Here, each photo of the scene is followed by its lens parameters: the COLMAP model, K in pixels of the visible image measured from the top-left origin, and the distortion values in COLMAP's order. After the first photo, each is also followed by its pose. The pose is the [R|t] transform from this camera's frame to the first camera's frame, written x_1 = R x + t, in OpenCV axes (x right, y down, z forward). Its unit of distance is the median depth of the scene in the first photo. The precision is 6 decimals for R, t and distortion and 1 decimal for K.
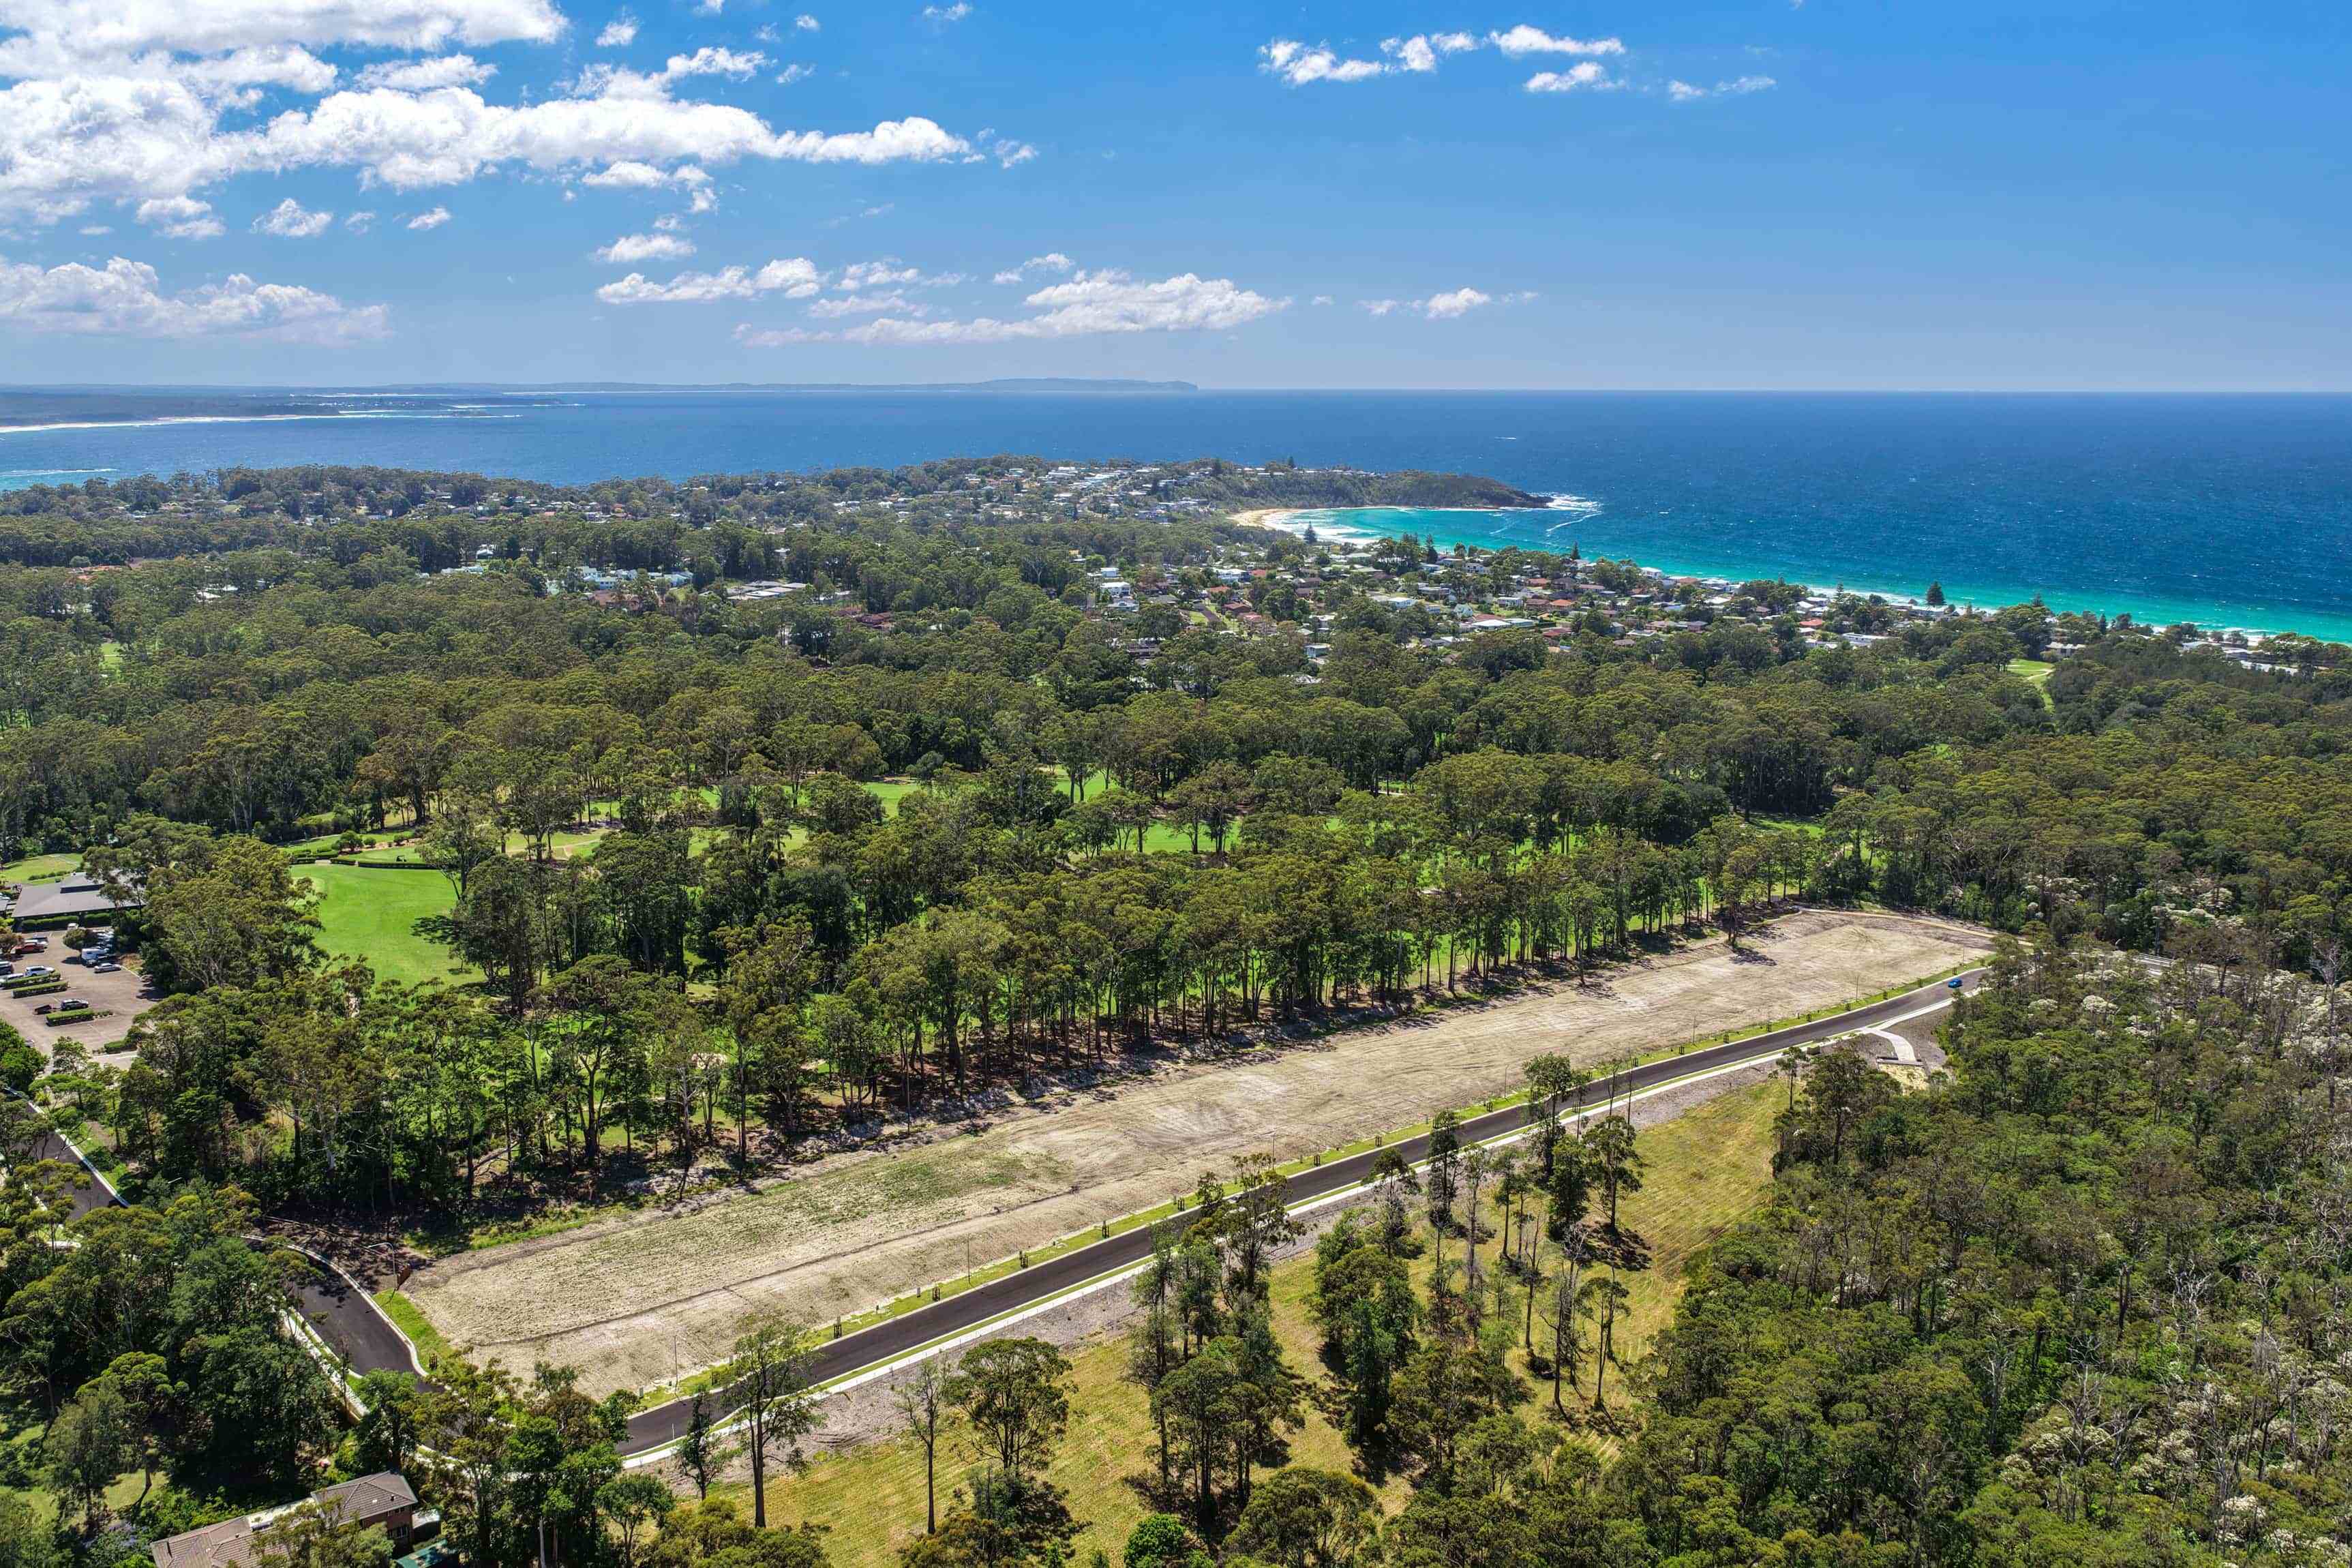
lens RADIAL K [[1939.1, 0, 1176.0], [0, 1939.1, 784.0], [0, 0, 1]] dist [-0.000194, 0.026770]
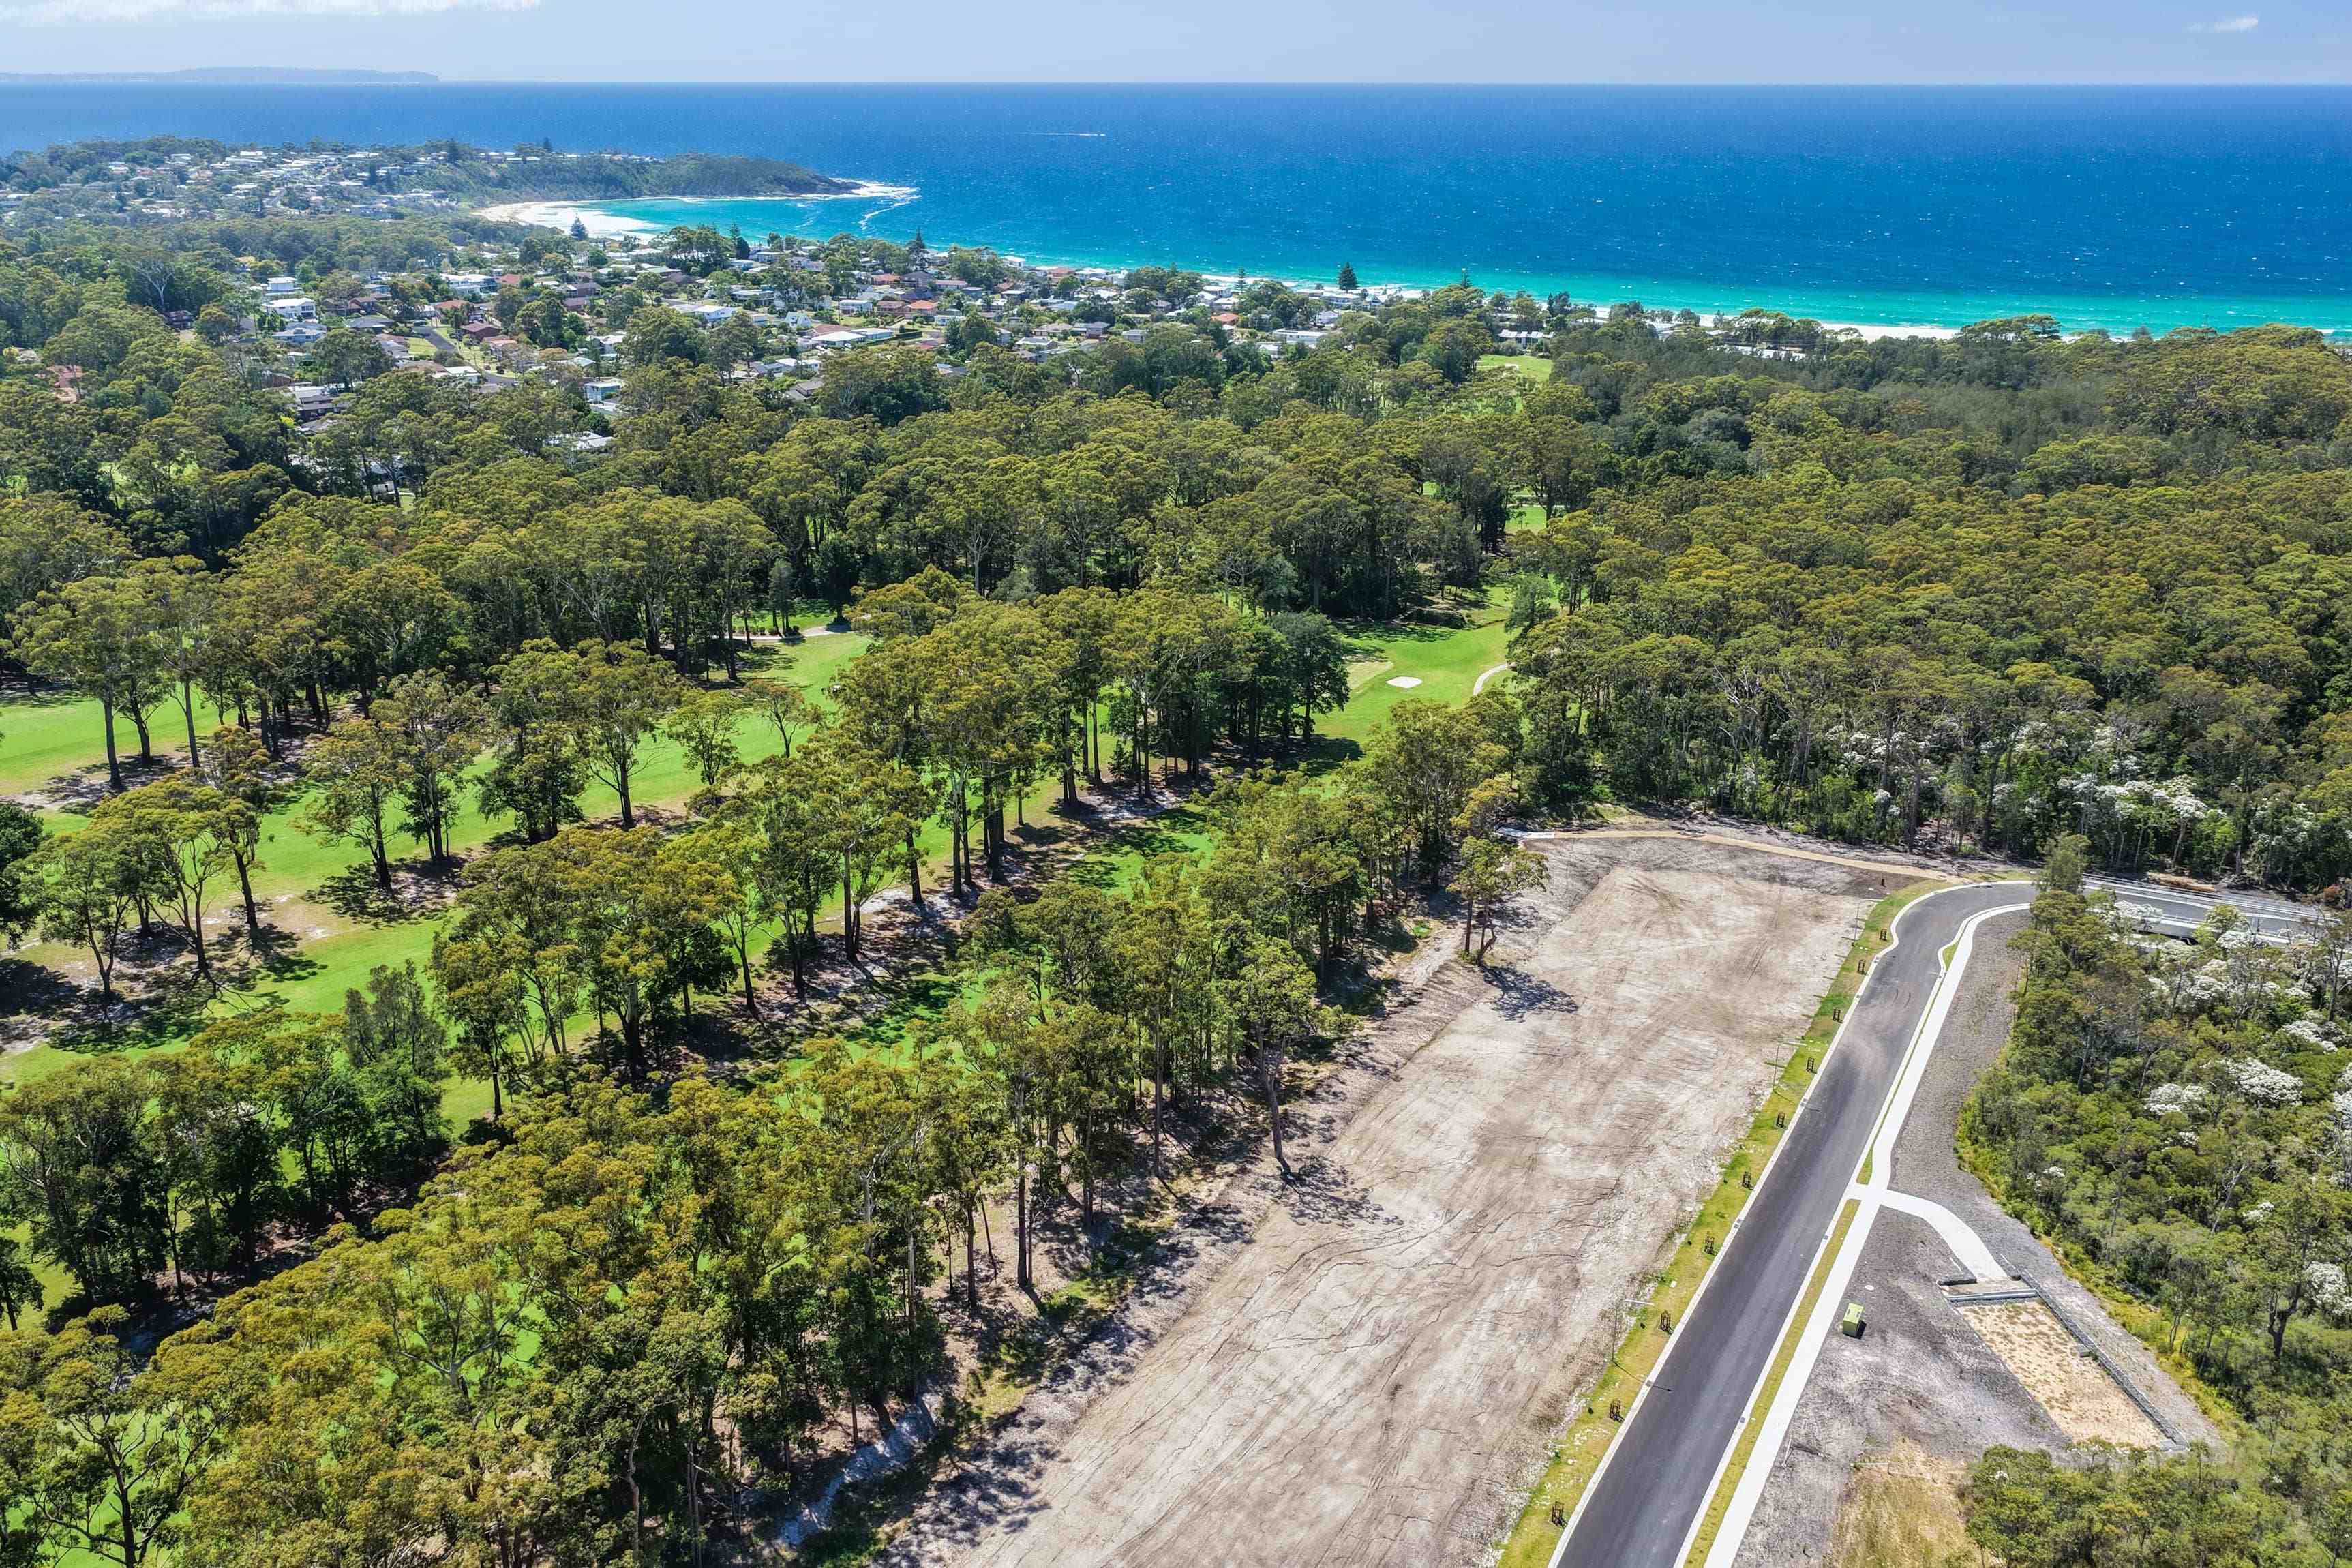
lens RADIAL K [[1939.1, 0, 1176.0], [0, 1939.1, 784.0], [0, 0, 1]] dist [-0.000194, 0.026770]
pose [[0.937544, -0.119859, 0.326566, 0.017410], [0.069979, 0.984559, 0.160456, -0.021858], [-0.340755, -0.127582, 0.931455, 0.215404]]
